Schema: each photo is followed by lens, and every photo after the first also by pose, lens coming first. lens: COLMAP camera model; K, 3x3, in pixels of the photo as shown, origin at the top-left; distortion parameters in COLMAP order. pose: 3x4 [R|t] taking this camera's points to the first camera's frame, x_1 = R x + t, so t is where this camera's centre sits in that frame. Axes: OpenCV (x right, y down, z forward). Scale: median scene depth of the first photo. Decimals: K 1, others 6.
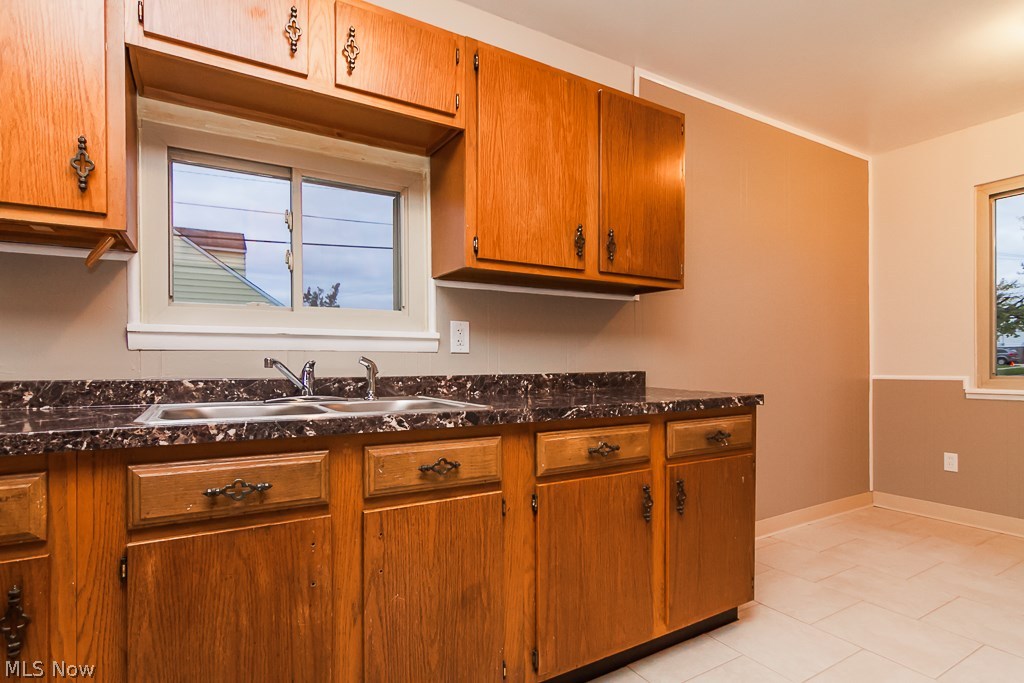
lens RADIAL K [[529.8, 0, 509.3], [0, 529.8, 360.9], [0, 0, 1]] dist [-0.002439, -0.000306]
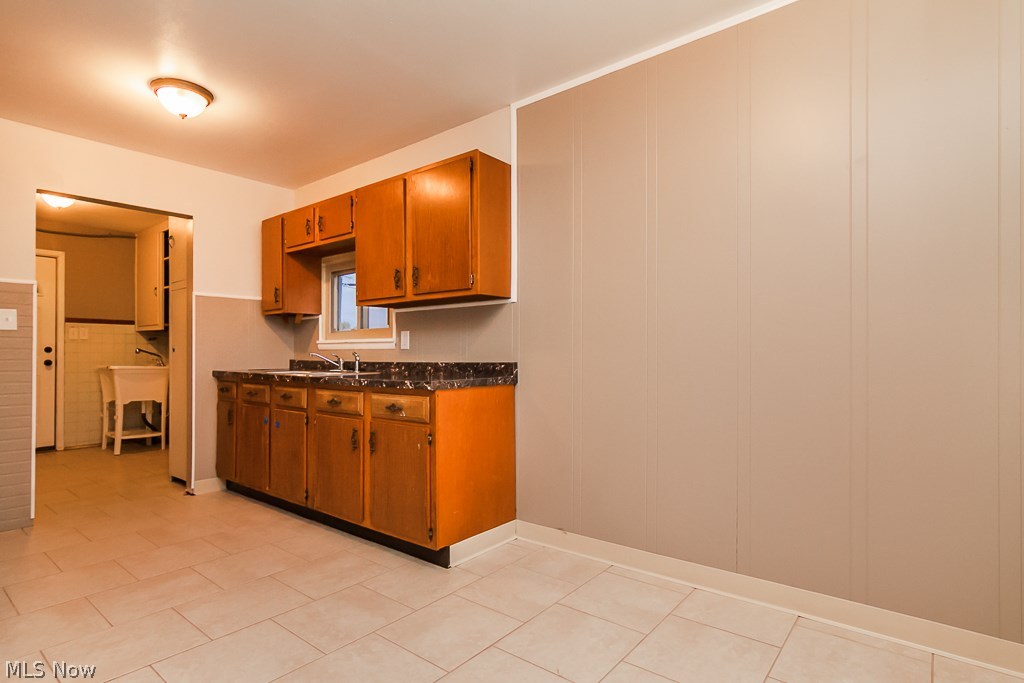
lens RADIAL K [[515.8, 0, 509.4], [0, 515.8, 348.3], [0, 0, 1]] dist [0.001618, 0.000932]
pose [[0.344936, -0.009078, -0.938582, 1.669025], [0.002569, 0.999959, -0.008728, -0.002772], [0.938623, 0.000599, 0.344945, 0.763847]]
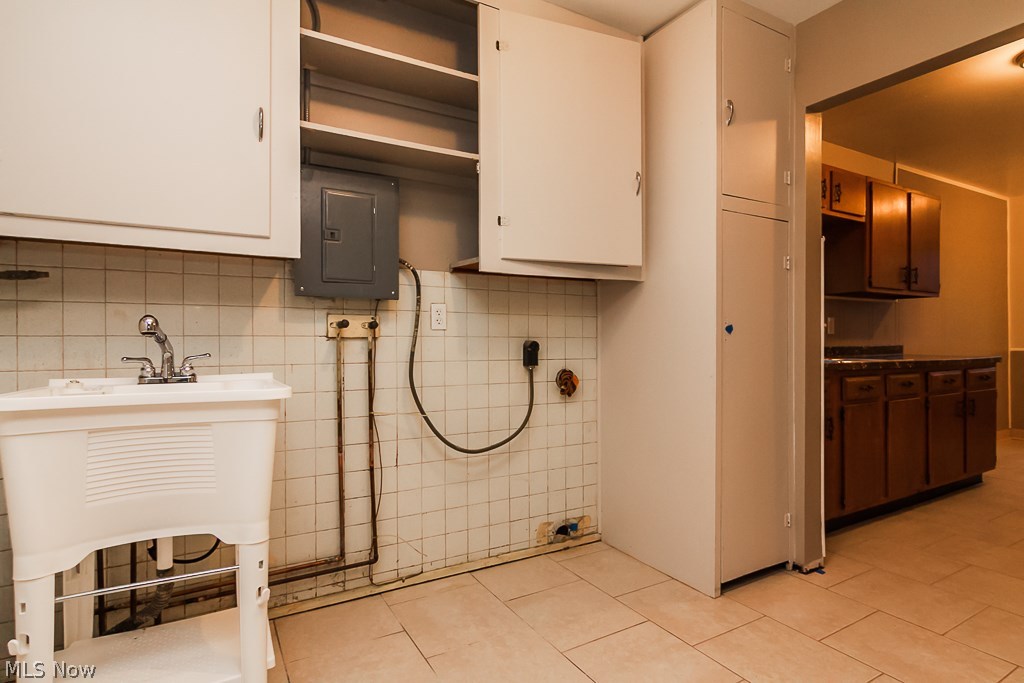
lens RADIAL K [[532.0, 0, 510.1], [0, 532.0, 343.5], [0, 0, 1]] dist [0.000761, 0.000892]
pose [[0.999915, -0.002892, -0.012698, -1.217709], [0.002926, 0.999992, 0.002697, 0.009231], [0.012690, -0.002734, 0.999916, -0.882609]]
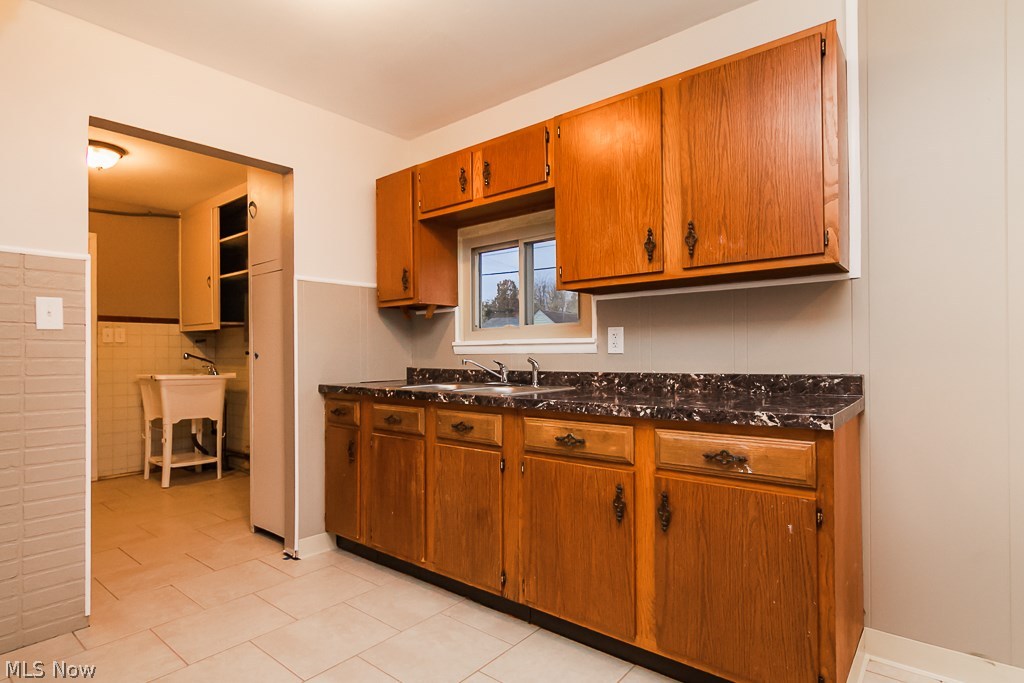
lens RADIAL K [[527.5, 0, 513.5], [0, 527.5, 349.1], [0, 0, 1]] dist [0.000261, 0.000579]
pose [[0.337023, -0.009669, -0.941447, 0.979483], [0.009559, 0.999931, -0.006848, -0.020101], [0.941448, -0.006691, 0.337092, 0.397298]]
